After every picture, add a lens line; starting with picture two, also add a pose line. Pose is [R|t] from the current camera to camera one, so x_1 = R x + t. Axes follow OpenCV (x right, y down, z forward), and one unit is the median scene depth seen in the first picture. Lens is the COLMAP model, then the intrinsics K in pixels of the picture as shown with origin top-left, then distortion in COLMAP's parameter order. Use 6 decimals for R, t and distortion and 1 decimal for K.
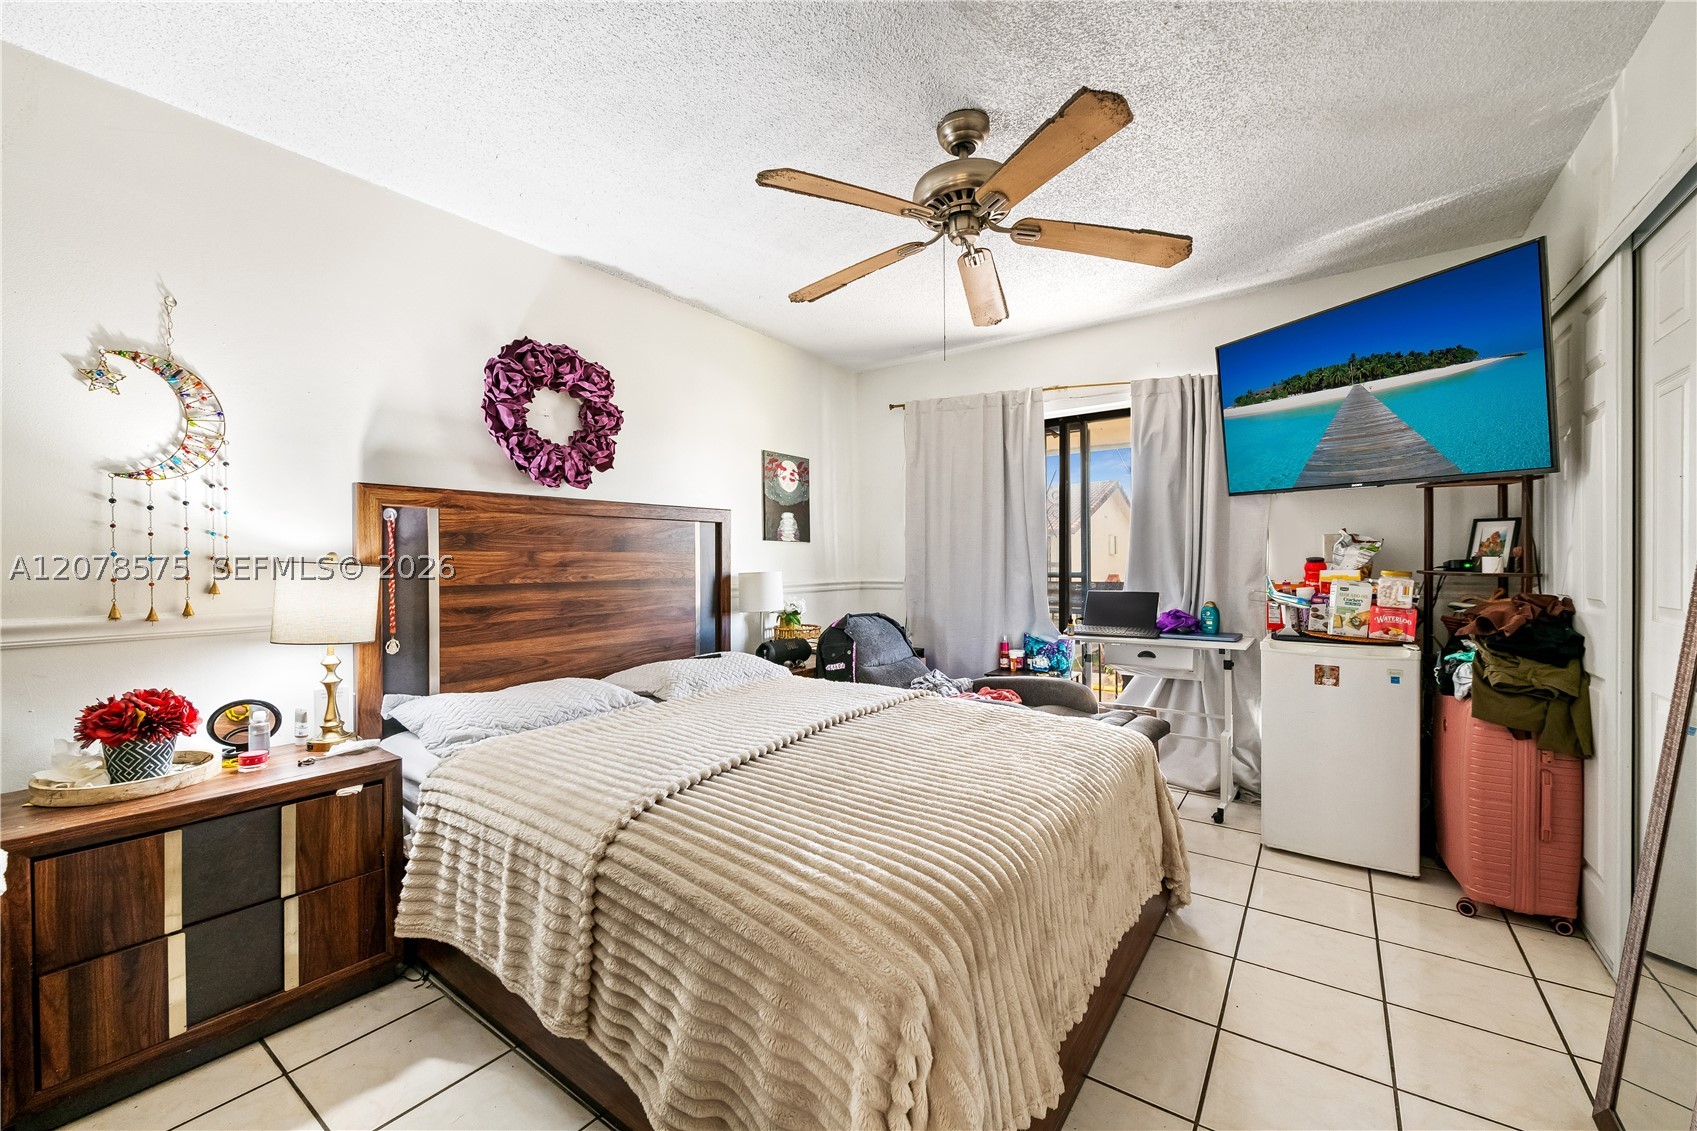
lens RADIAL K [[676.4, 0, 858.2], [0, 676.4, 562.9], [0, 0, 1]] dist [-0.001091, -0.003062]
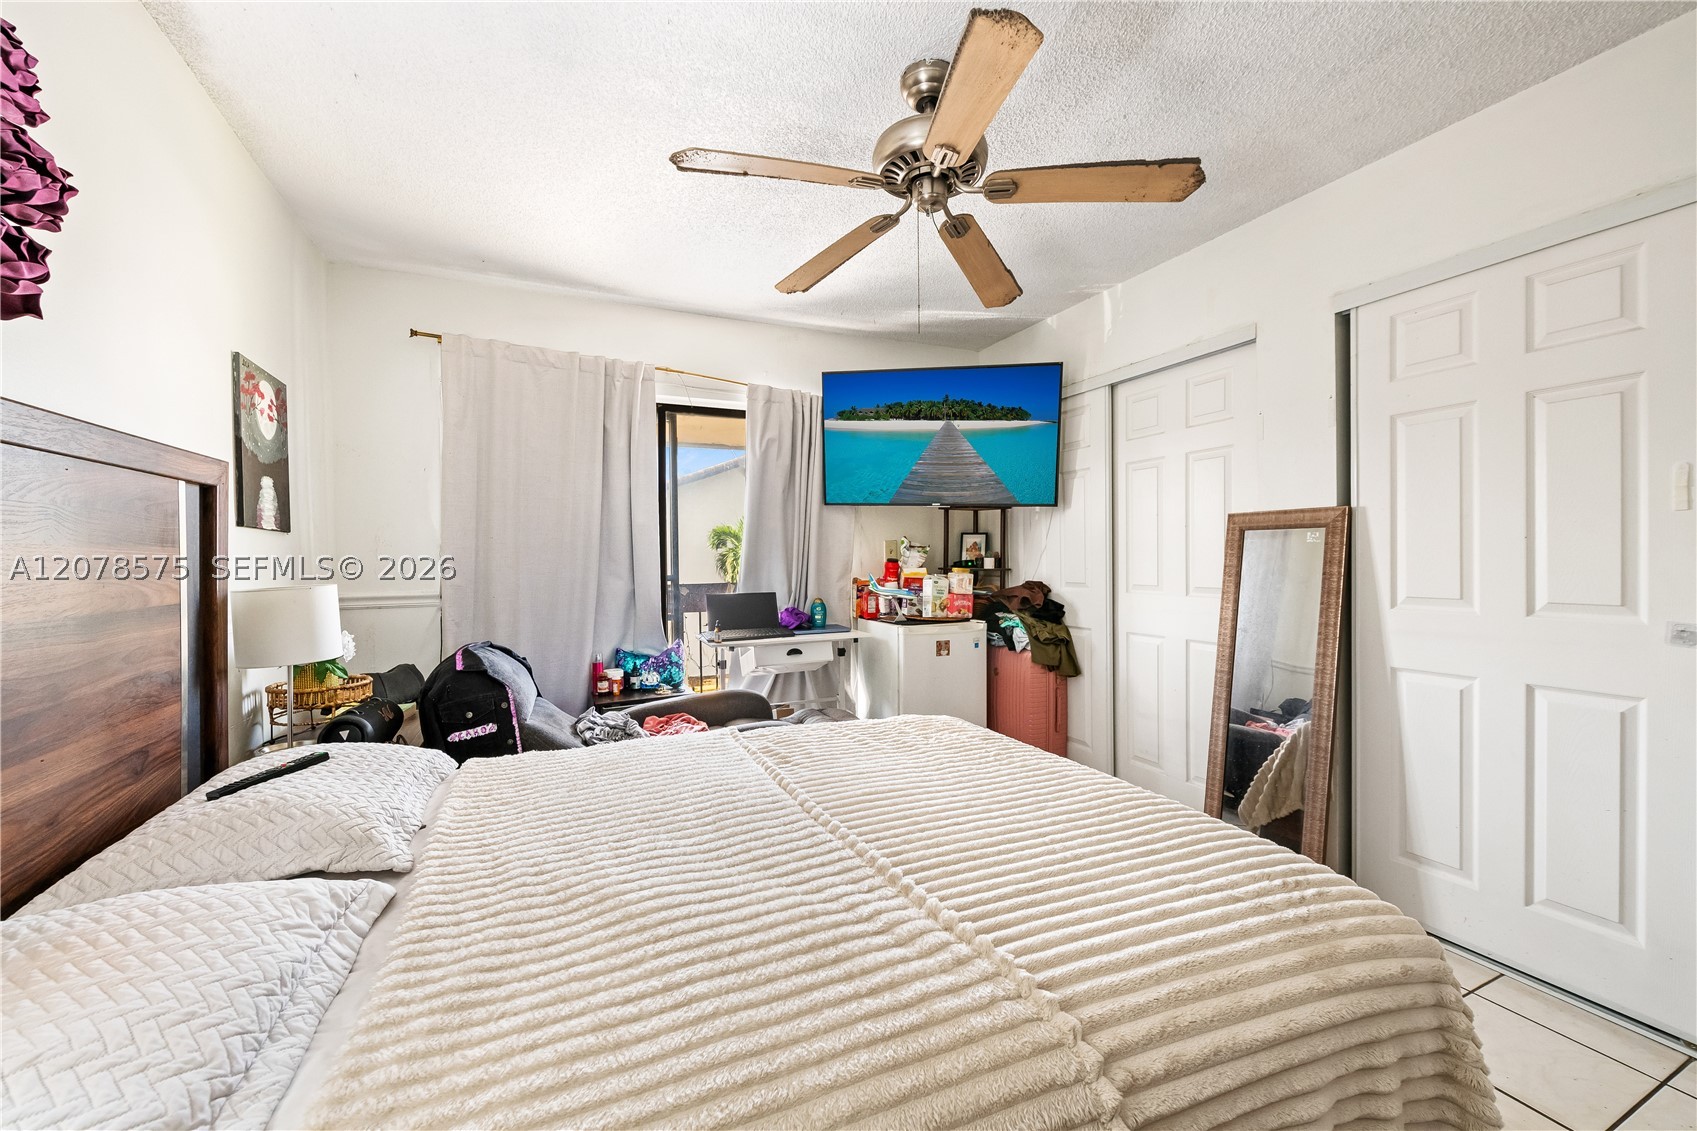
lens RADIAL K [[676.4, 0, 850.2], [0, 676.4, 560.3], [0, 0, 1]] dist [-0.001091, -0.003062]
pose [[0.494604, -0.003027, 0.869113, -0.421507], [0.008303, 0.999965, -0.001243, -0.003518], [-0.869079, 0.007831, 0.494611, 0.398426]]
